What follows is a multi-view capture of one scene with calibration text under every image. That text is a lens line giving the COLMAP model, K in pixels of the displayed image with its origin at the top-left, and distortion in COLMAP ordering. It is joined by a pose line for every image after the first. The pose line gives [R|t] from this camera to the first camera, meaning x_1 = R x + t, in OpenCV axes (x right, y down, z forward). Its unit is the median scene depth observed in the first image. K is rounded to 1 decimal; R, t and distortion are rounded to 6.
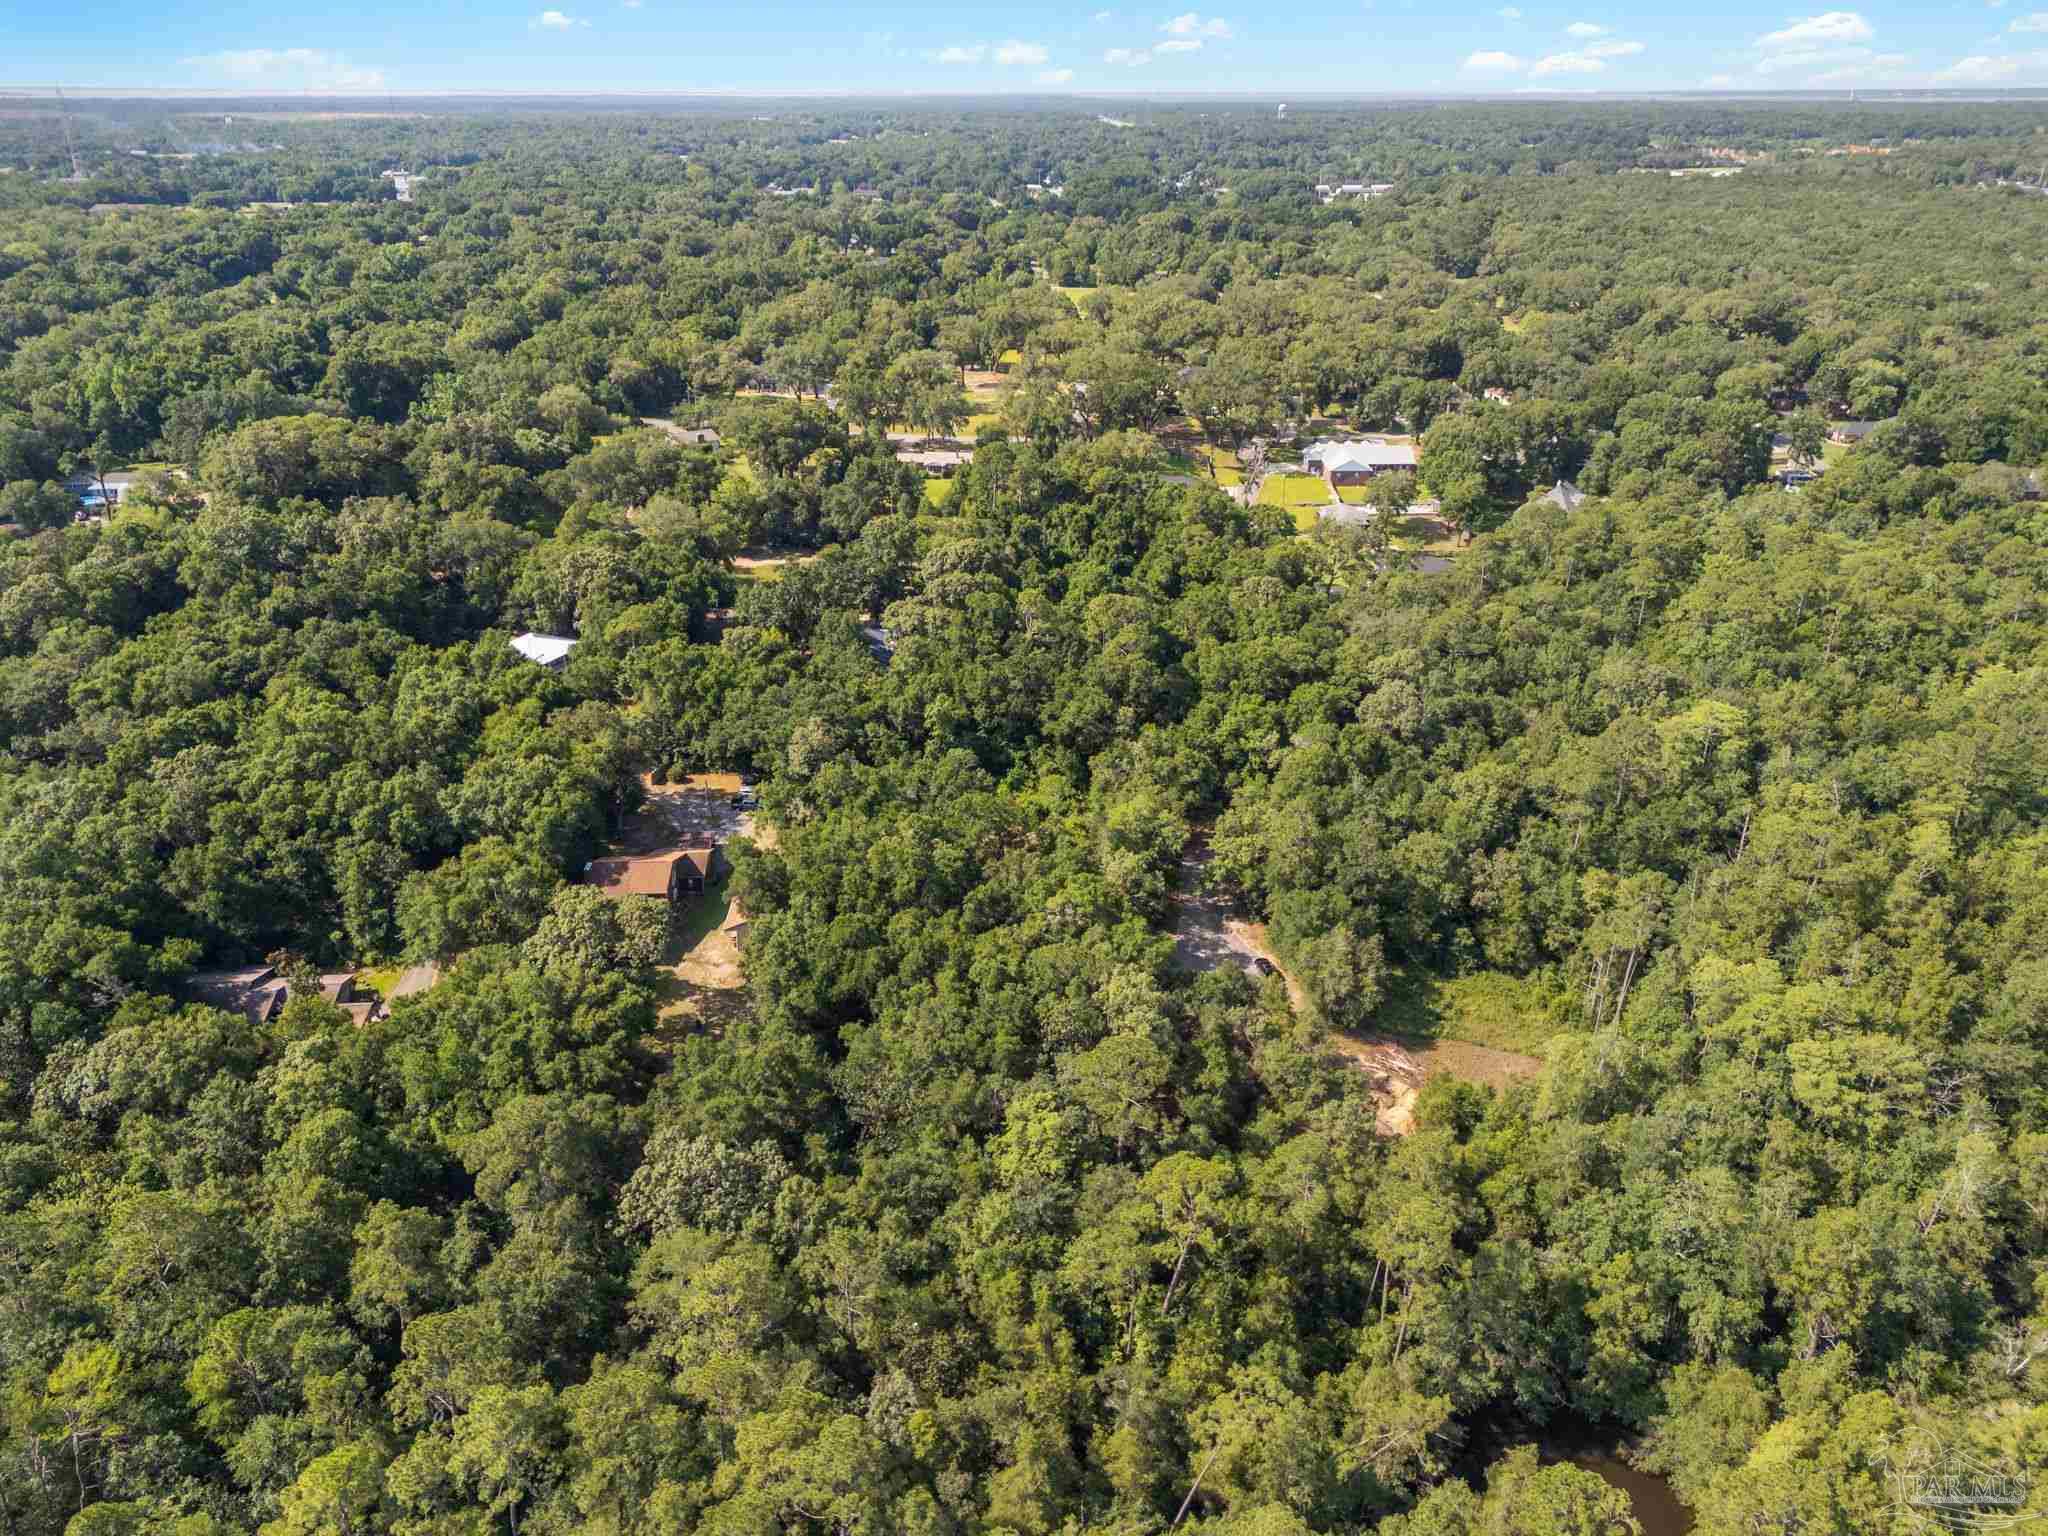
lens RADIAL K [[1496.0, 0, 1037.8], [0, 1496.0, 773.3], [0, 0, 1]] dist [0.068326, -0.064777]
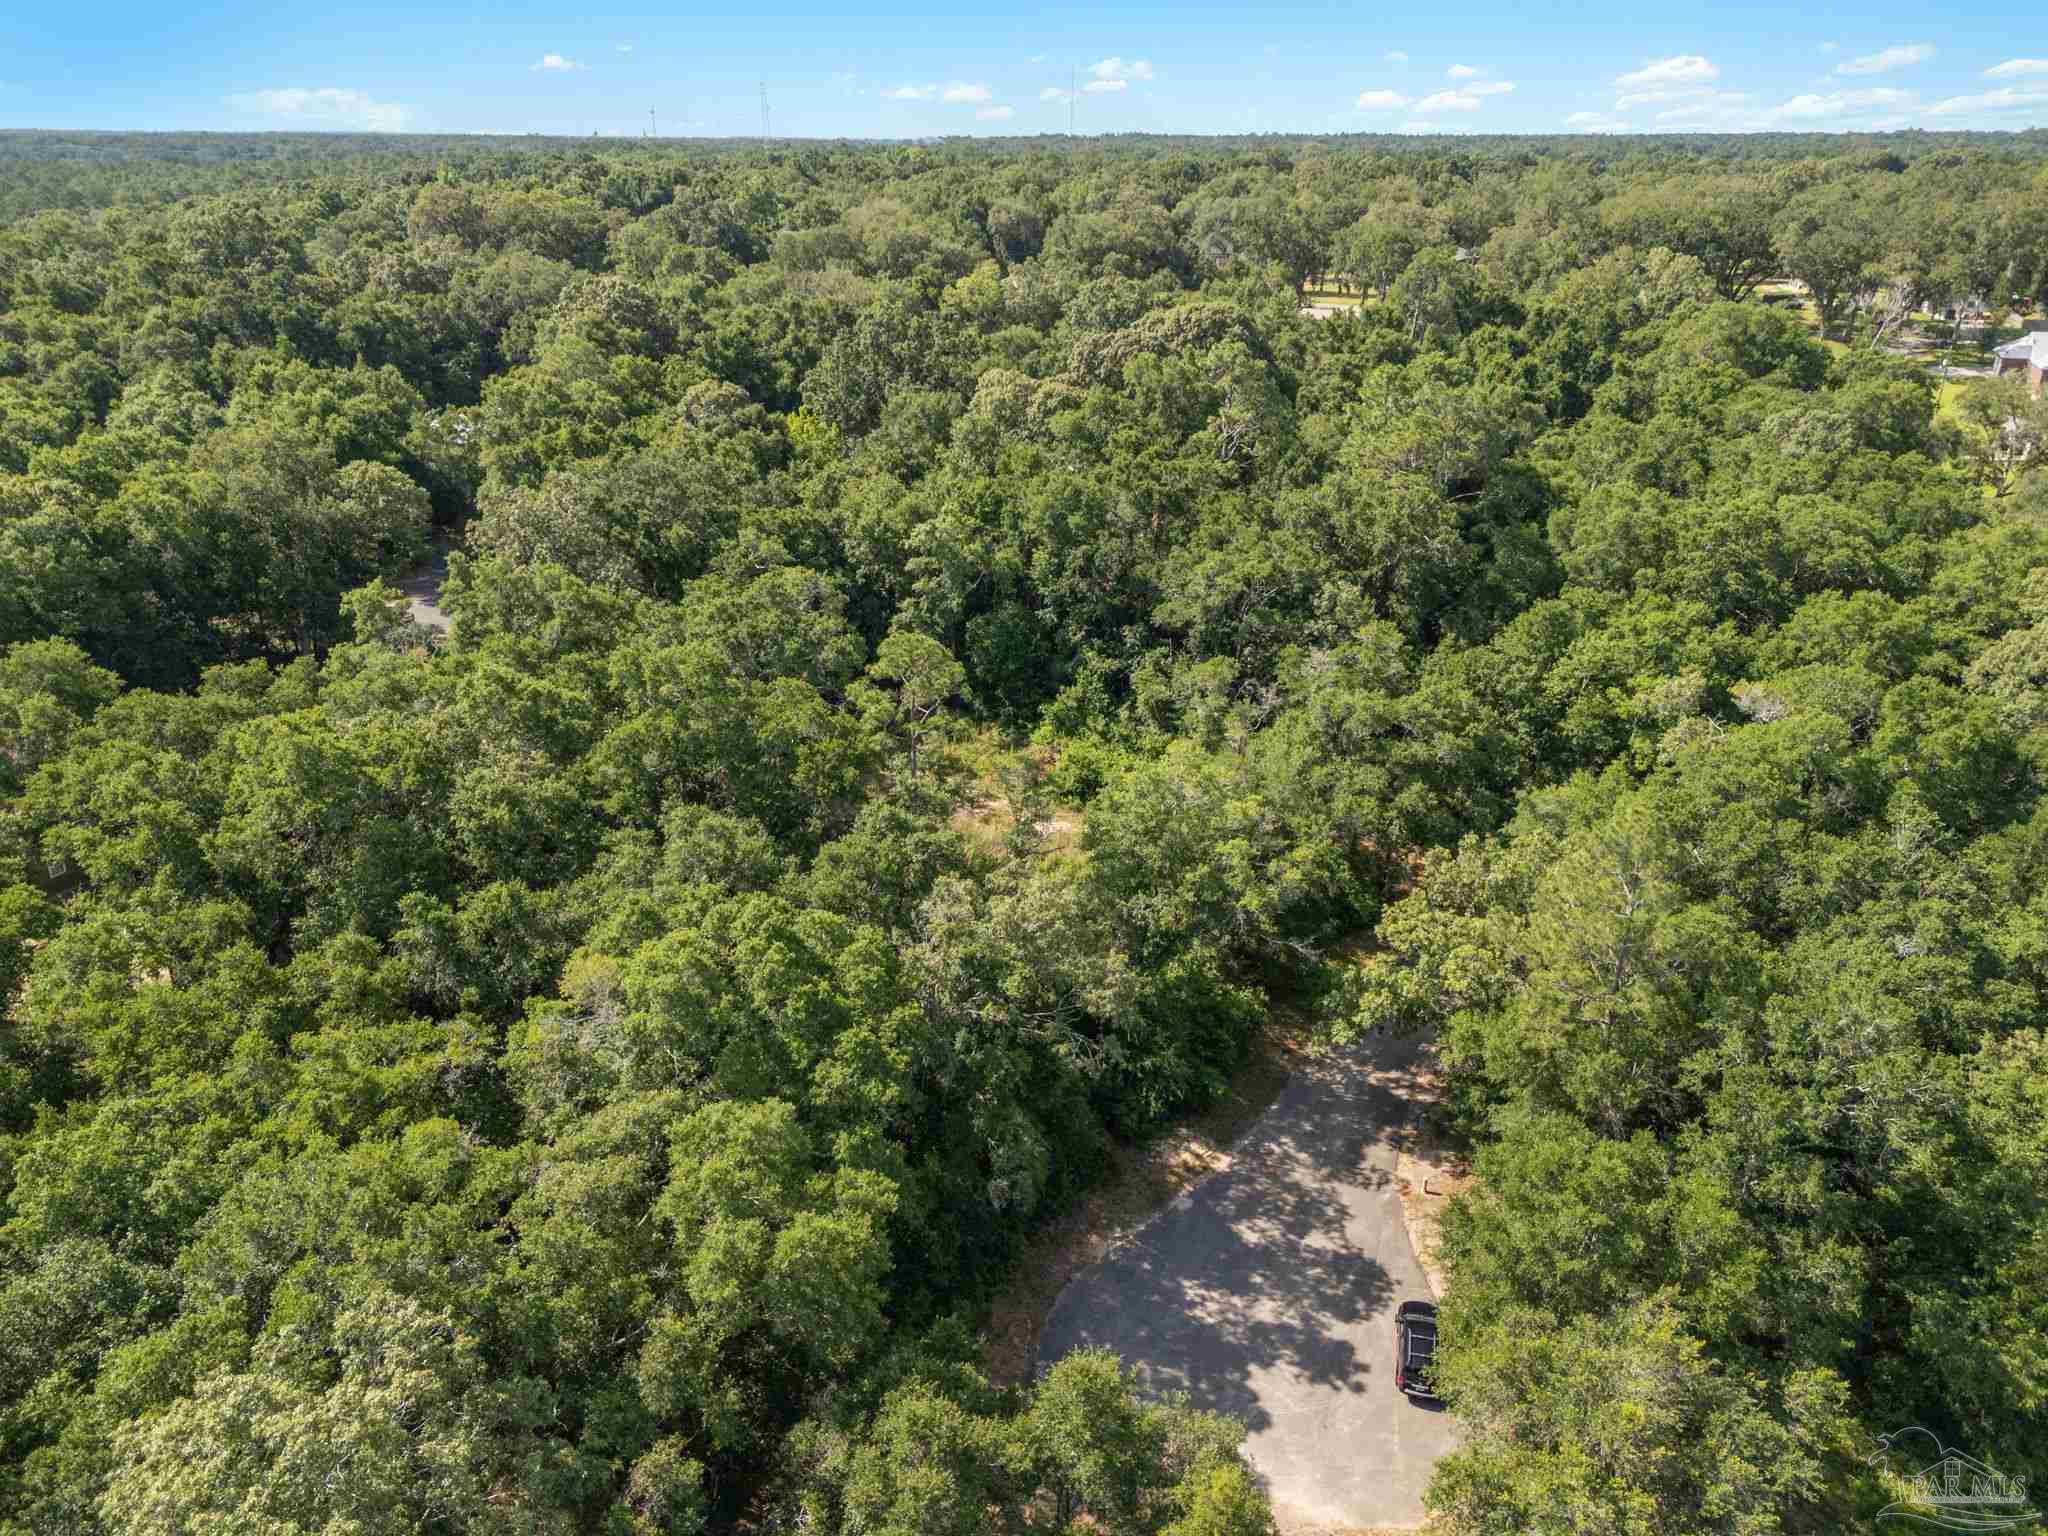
lens RADIAL K [[1496.0, 0, 1037.8], [0, 1496.0, 773.3], [0, 0, 1]] dist [0.068326, -0.064777]
pose [[0.914205, 0.160374, -0.372167, 0.152188], [-0.170731, 0.985304, 0.005196, 0.023608], [0.367531, 0.058790, 0.928151, 0.584233]]
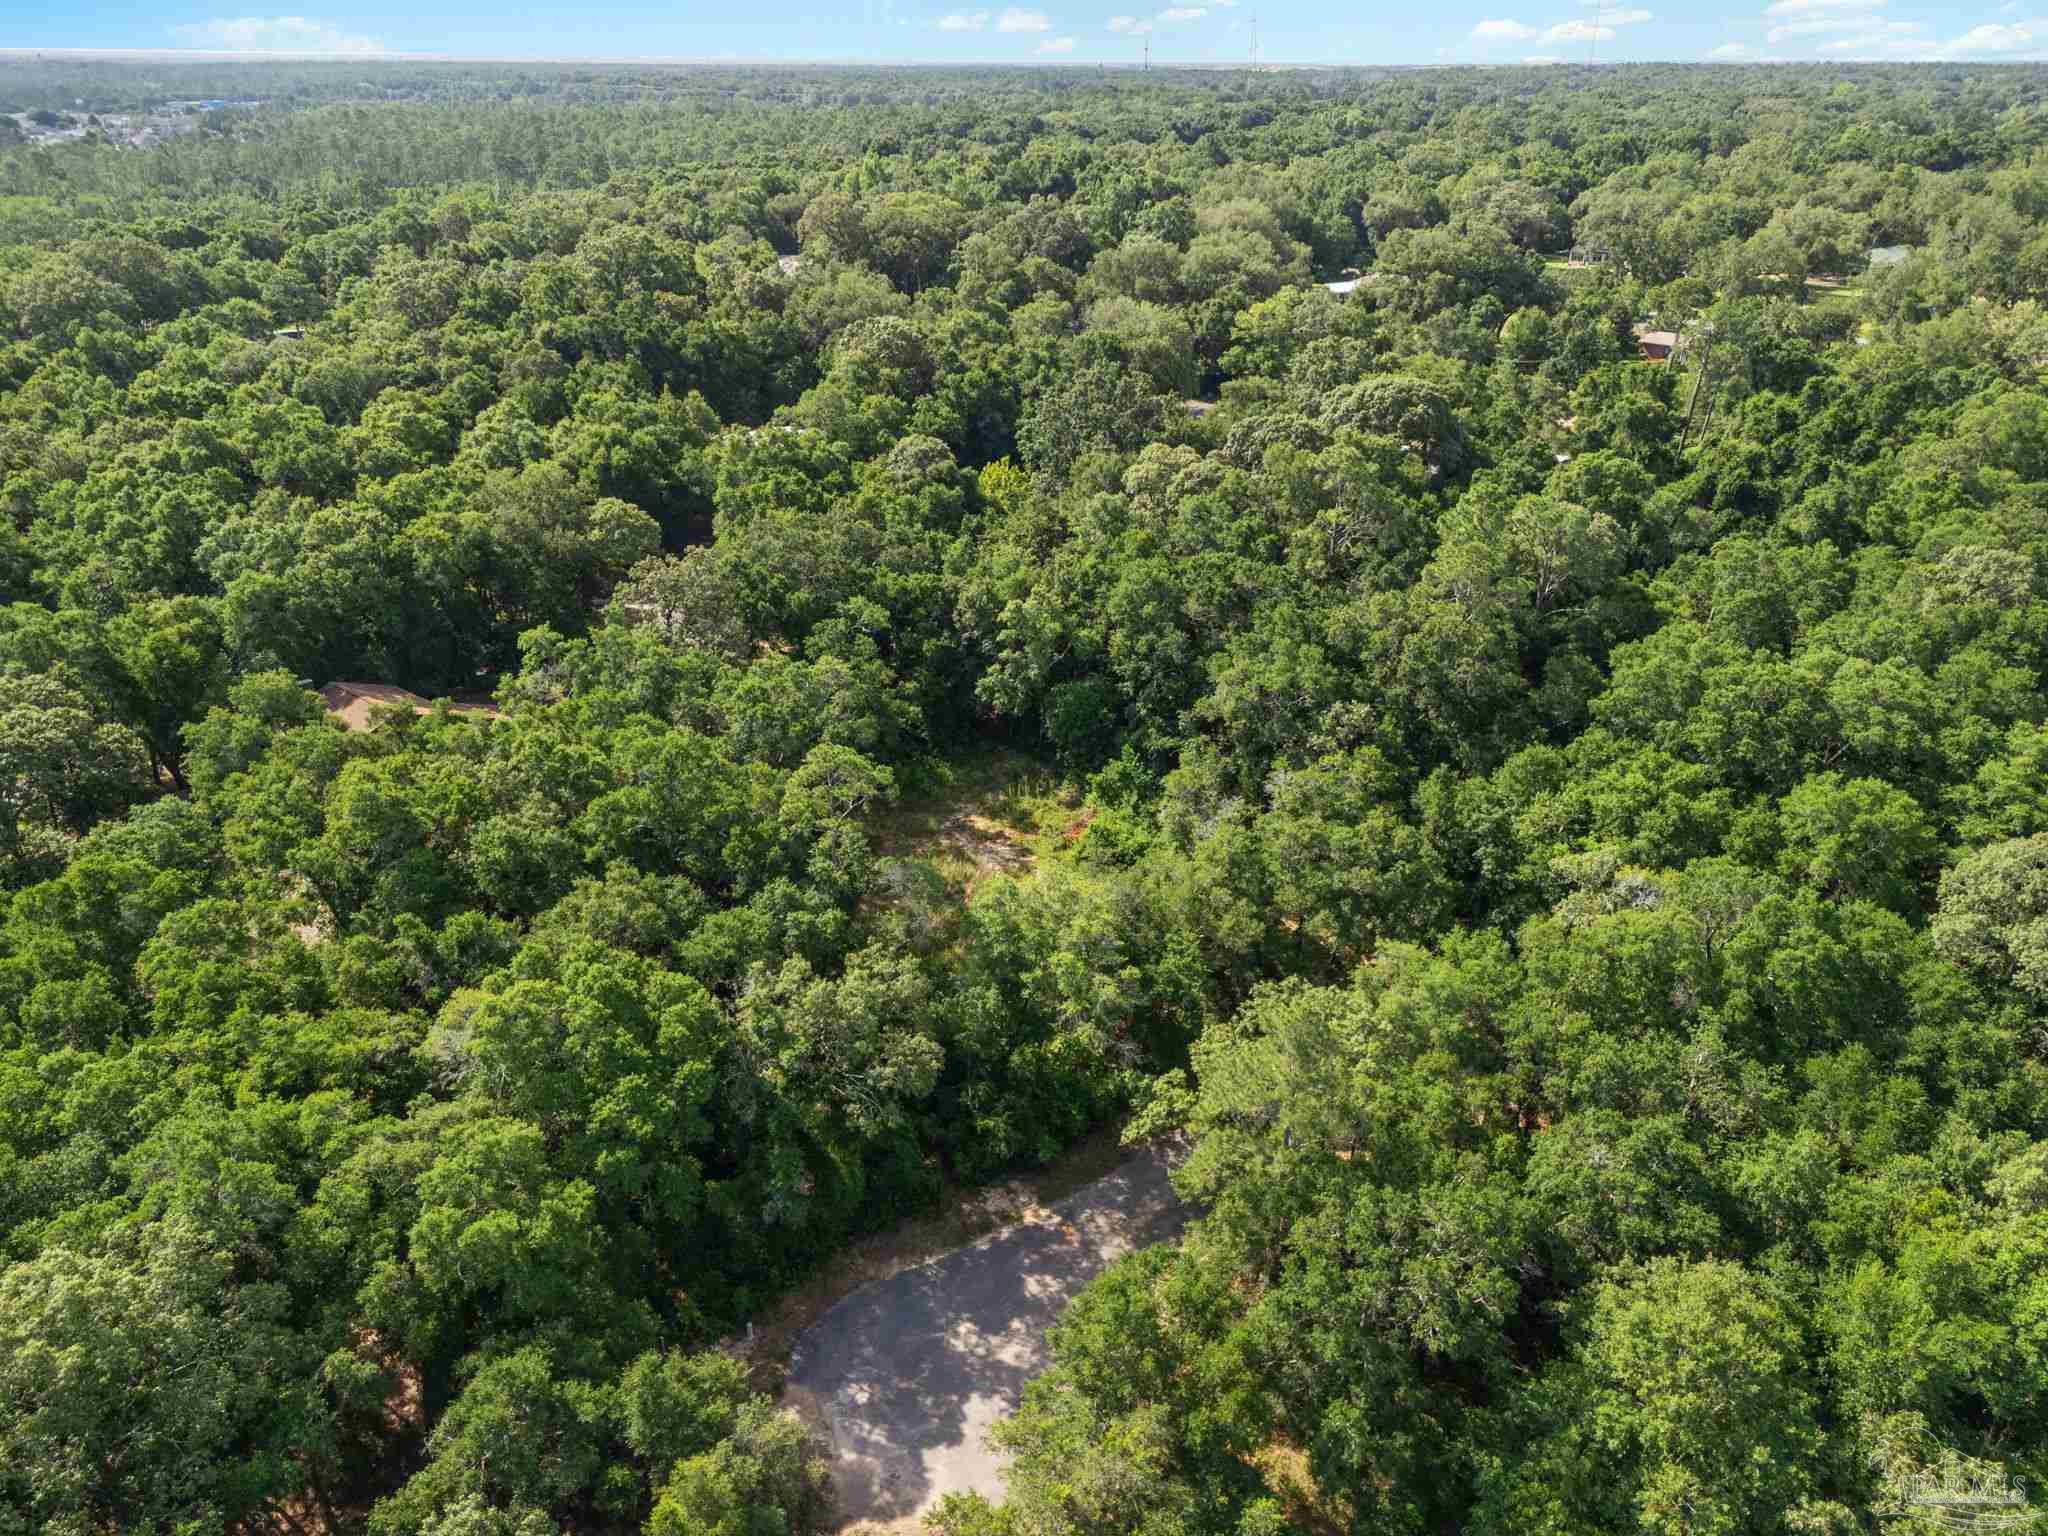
lens RADIAL K [[1496.0, 0, 1037.8], [0, 1496.0, 773.3], [0, 0, 1]] dist [0.068326, -0.064777]
pose [[0.749439, 0.285219, -0.597487, 0.277993], [-0.276465, 0.954820, 0.109022, -0.048600], [0.601588, 0.083479, 0.794433, 0.588406]]
